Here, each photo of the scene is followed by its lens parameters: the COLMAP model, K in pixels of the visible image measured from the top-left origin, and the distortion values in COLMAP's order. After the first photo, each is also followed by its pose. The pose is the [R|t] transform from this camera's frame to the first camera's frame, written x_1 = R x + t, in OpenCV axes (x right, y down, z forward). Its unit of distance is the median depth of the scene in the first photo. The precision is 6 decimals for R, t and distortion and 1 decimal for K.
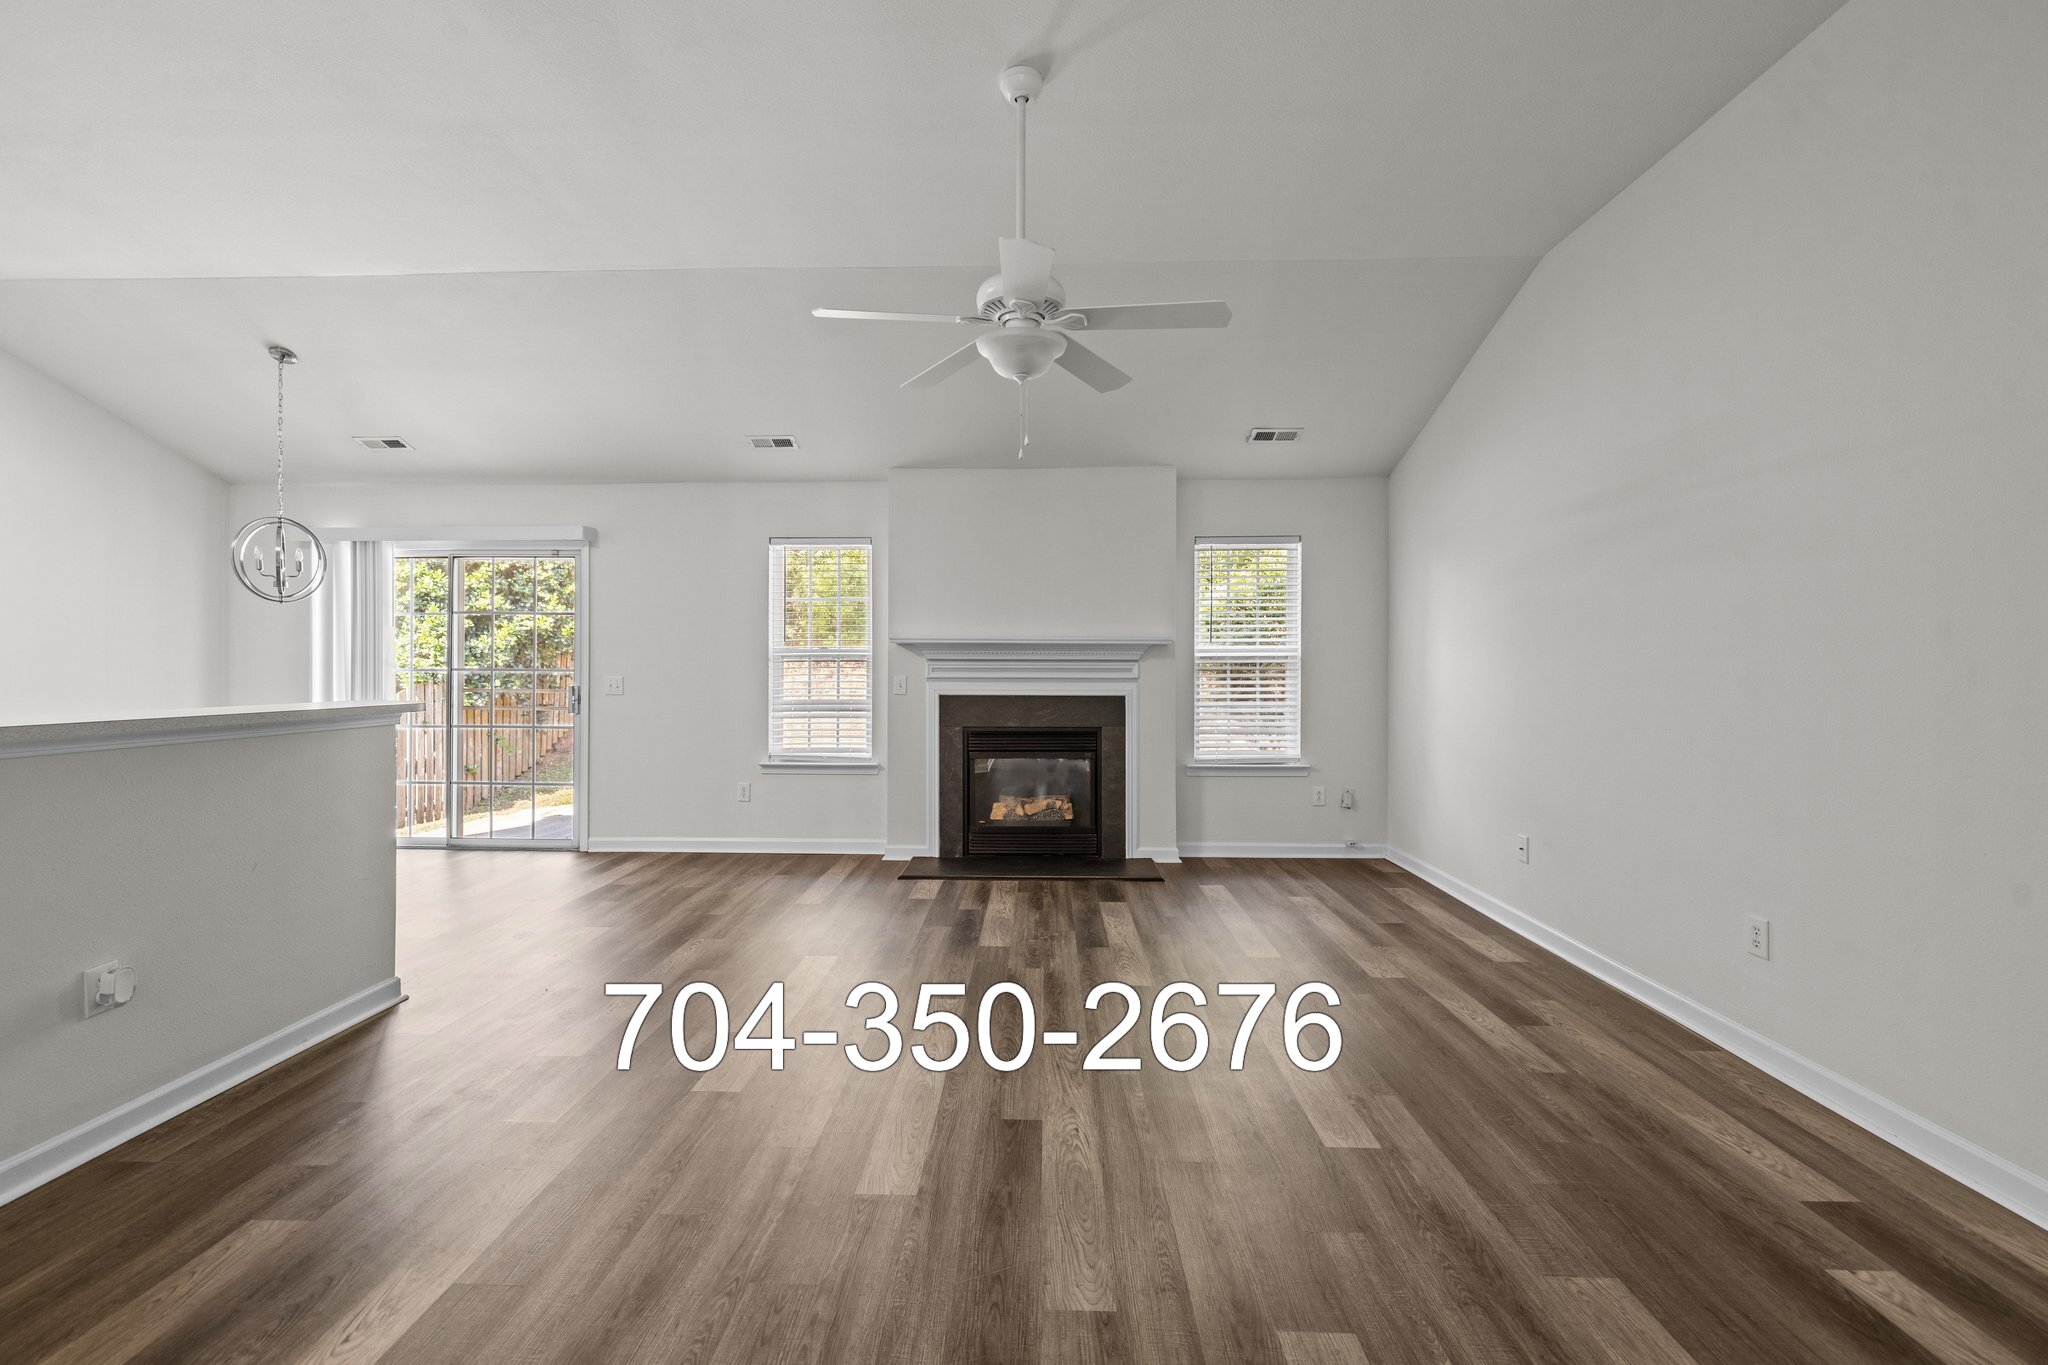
lens RADIAL K [[874.5, 0, 1014.8], [0, 874.5, 685.9], [0, 0, 1]] dist [-0.000064, -0.000292]
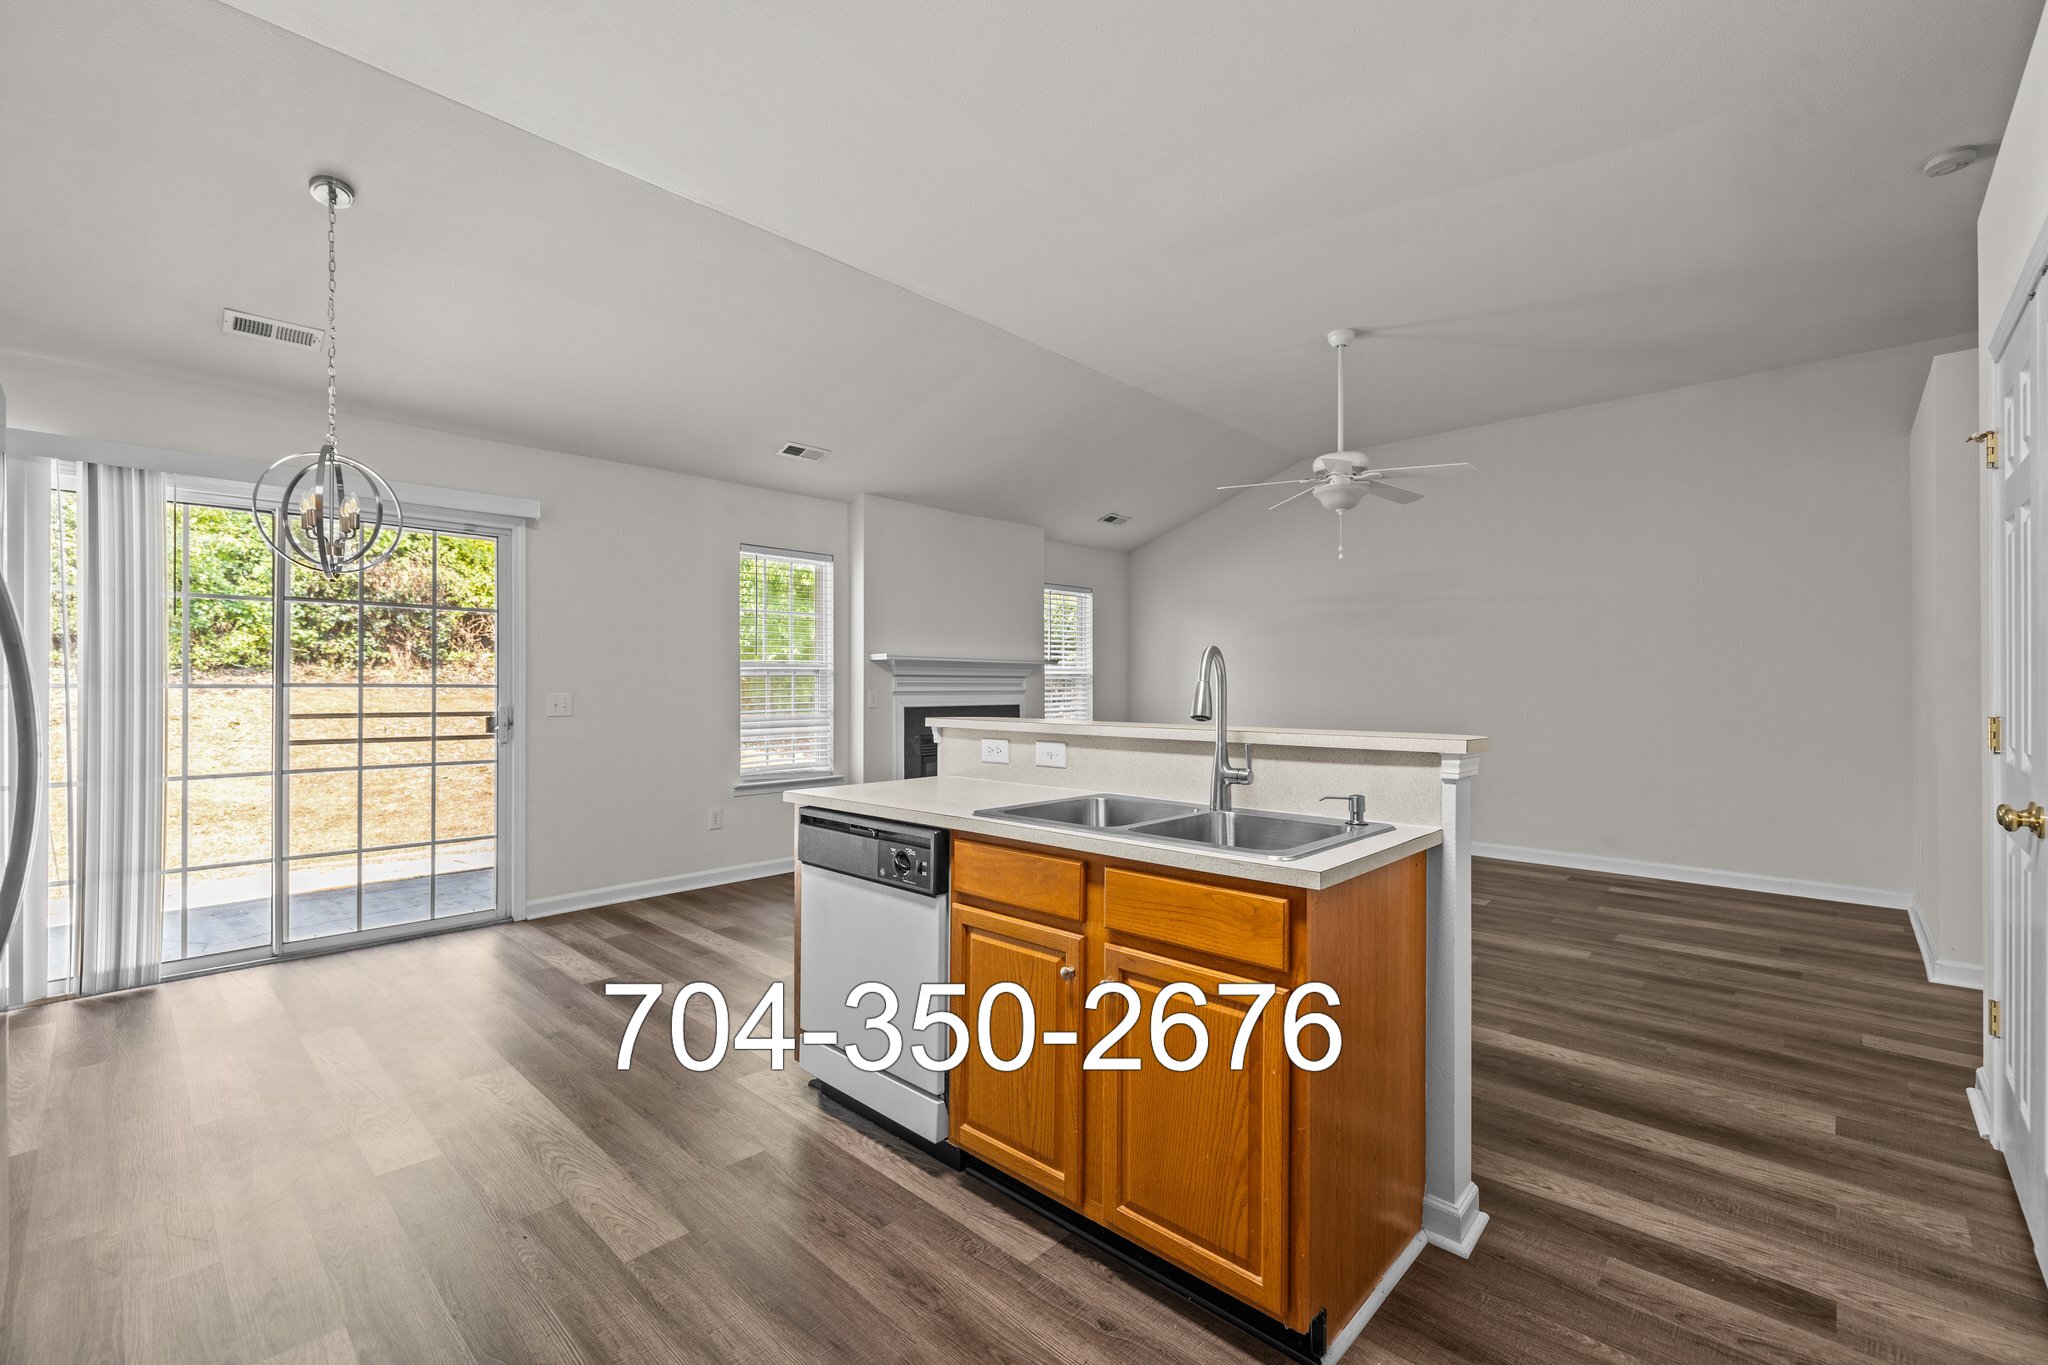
lens RADIAL K [[874.5, 0, 1014.8], [0, 874.5, 685.9], [0, 0, 1]] dist [-0.000064, -0.000292]
pose [[0.665302, -0.002536, 0.746570, -0.782682], [0.007940, 0.999962, -0.003679, -0.011368], [-0.746532, 0.008375, 0.665297, 0.159912]]
